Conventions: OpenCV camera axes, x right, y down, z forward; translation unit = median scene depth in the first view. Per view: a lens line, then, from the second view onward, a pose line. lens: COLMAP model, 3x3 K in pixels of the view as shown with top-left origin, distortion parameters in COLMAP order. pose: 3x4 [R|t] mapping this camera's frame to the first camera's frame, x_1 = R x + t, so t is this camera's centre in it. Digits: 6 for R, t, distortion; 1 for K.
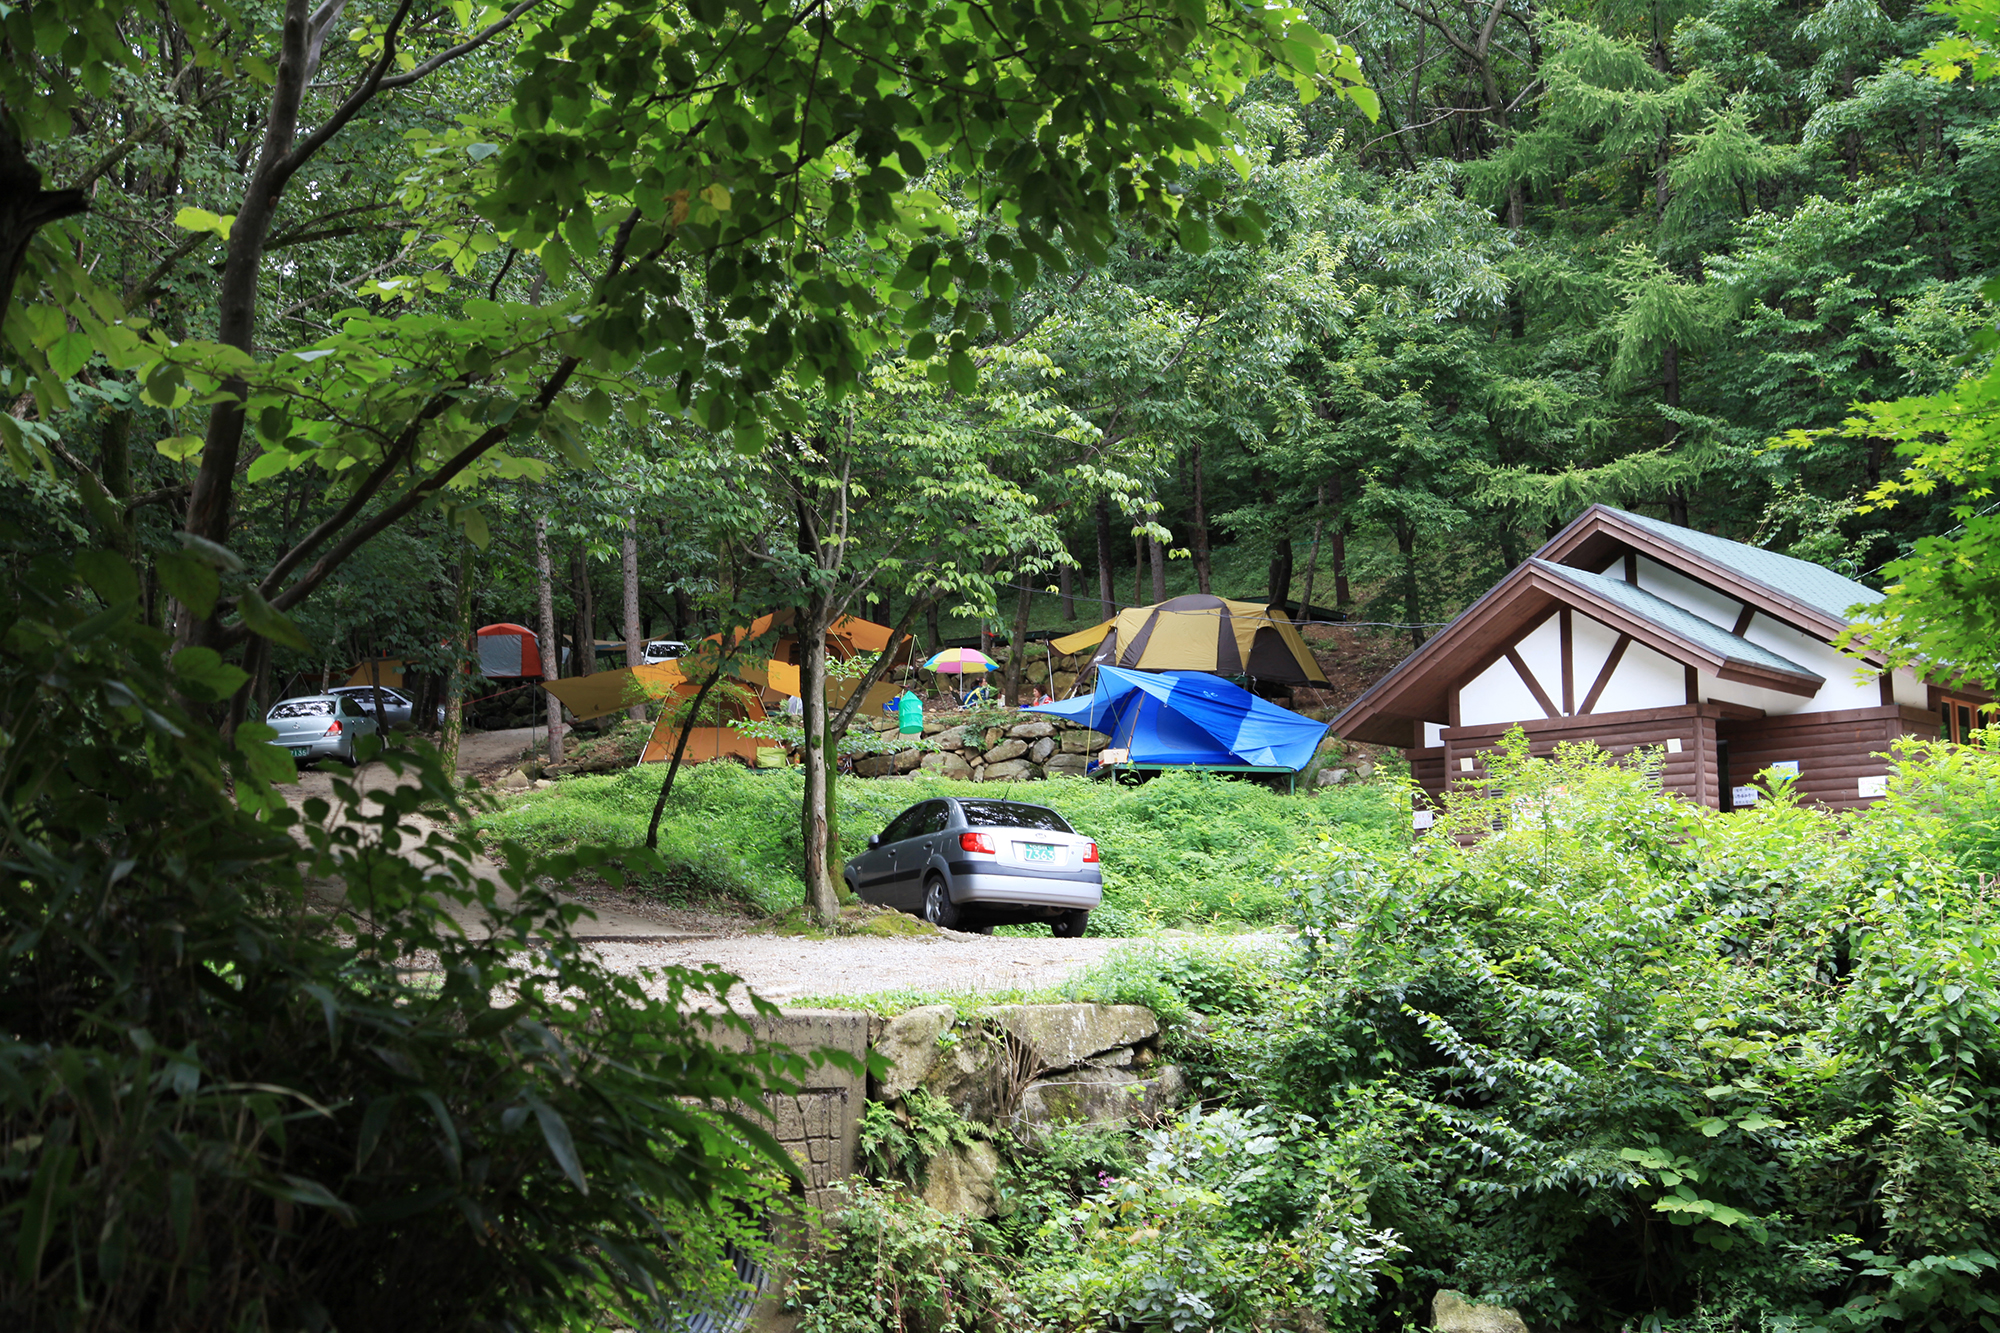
lens RADIAL K [[2822.4, 0, 1003.0], [0, 2822.4, 702.5], [0, 0, 1]] dist [0.138171, -0.029884]
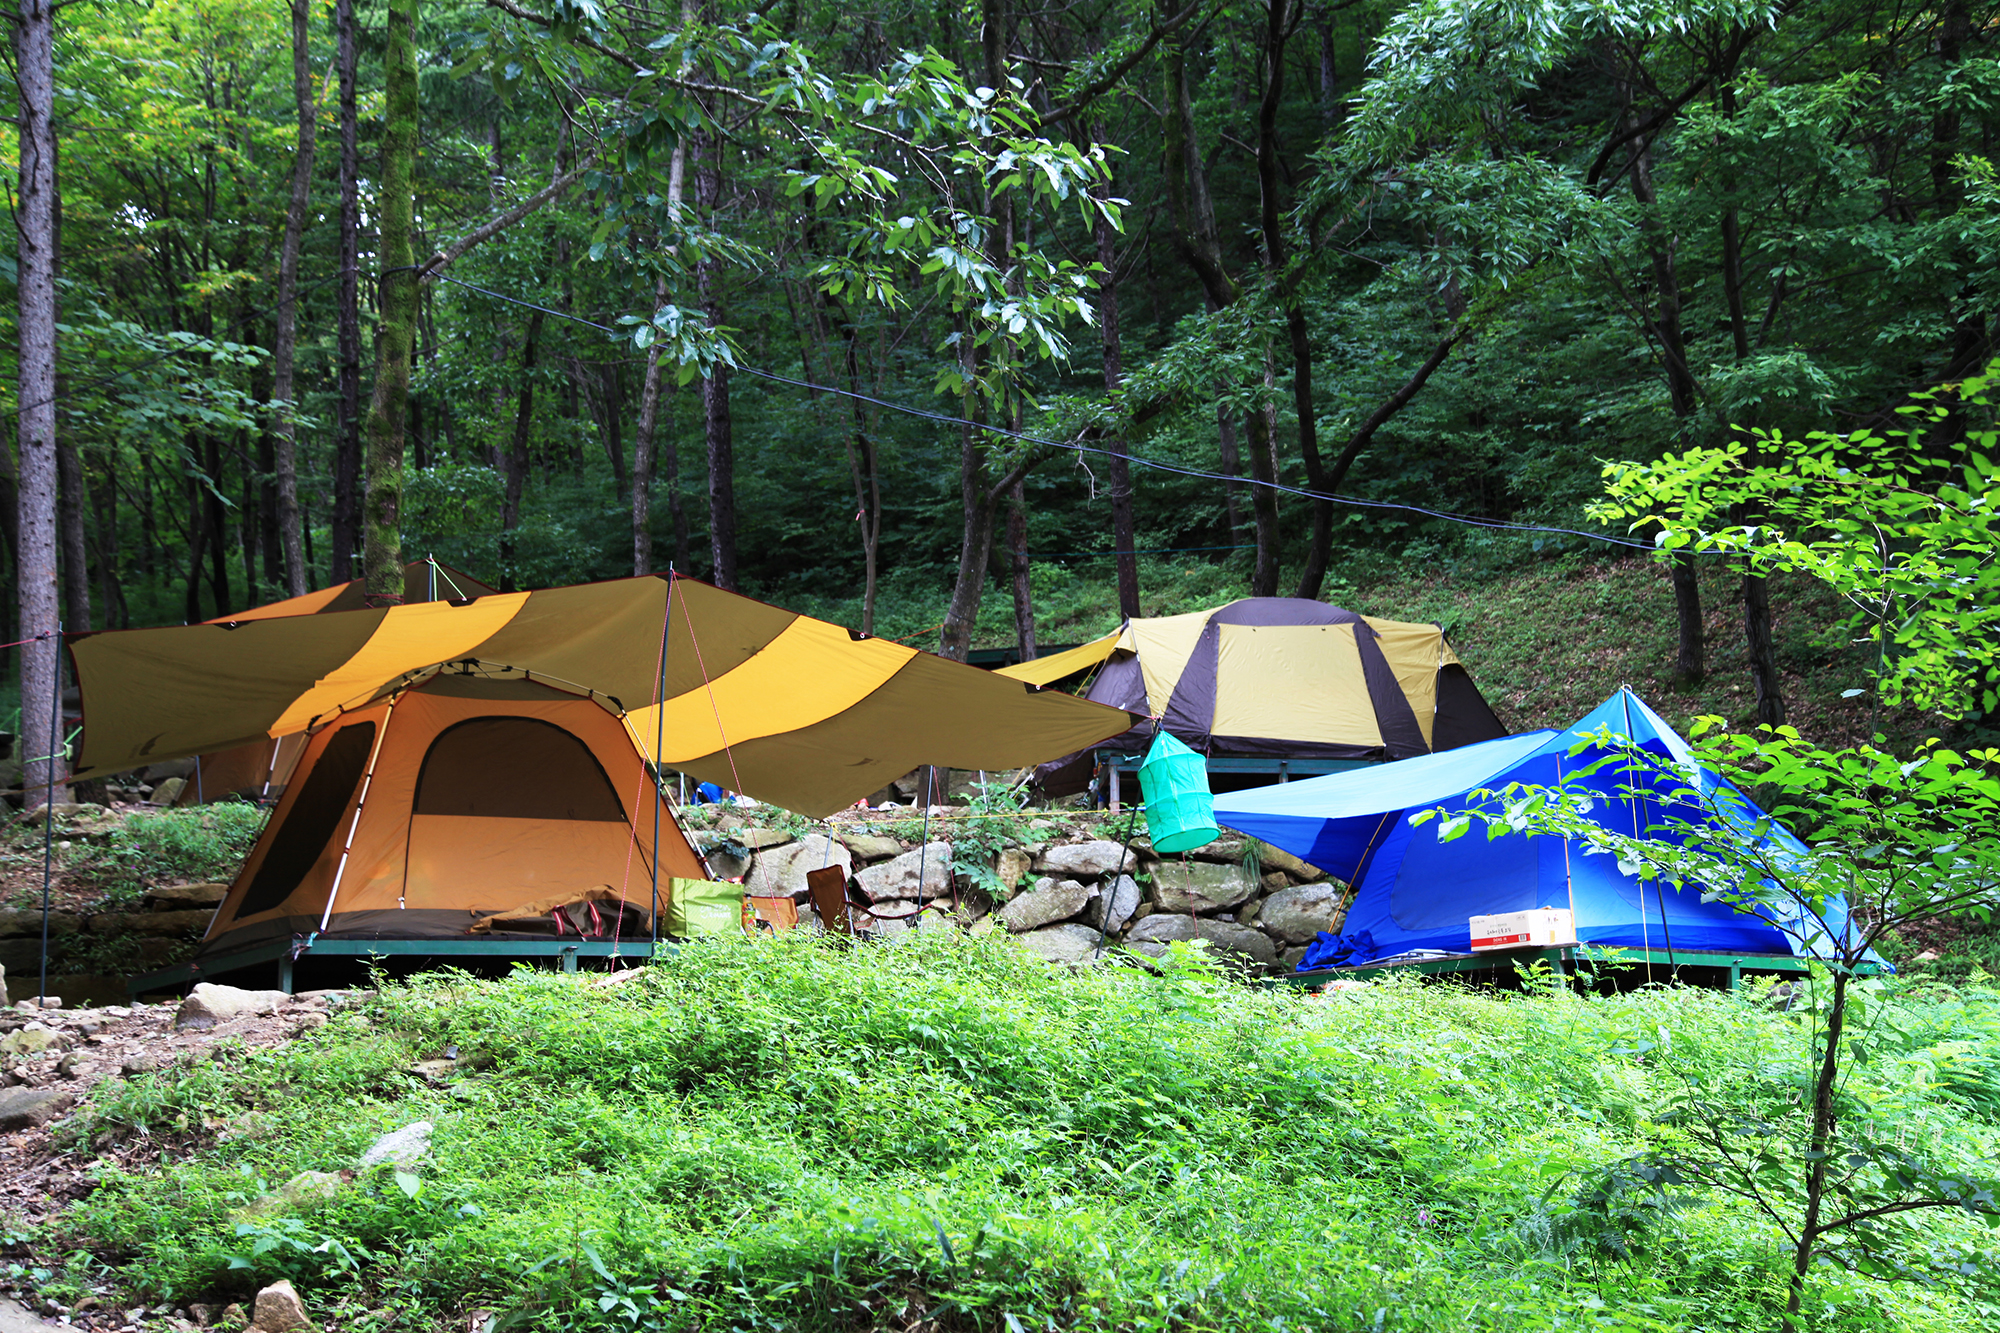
lens RADIAL K [[2586.1, 0, 1000.0], [0, 2586.1, 666.5], [0, 0, 1]] dist [0.130726, 0.040090]
pose [[0.918047, 0.061581, 0.391660, -0.223130], [-0.031874, 0.996130, -0.081909, 0.018701], [-0.395189, 0.062713, 0.916457, 0.870945]]
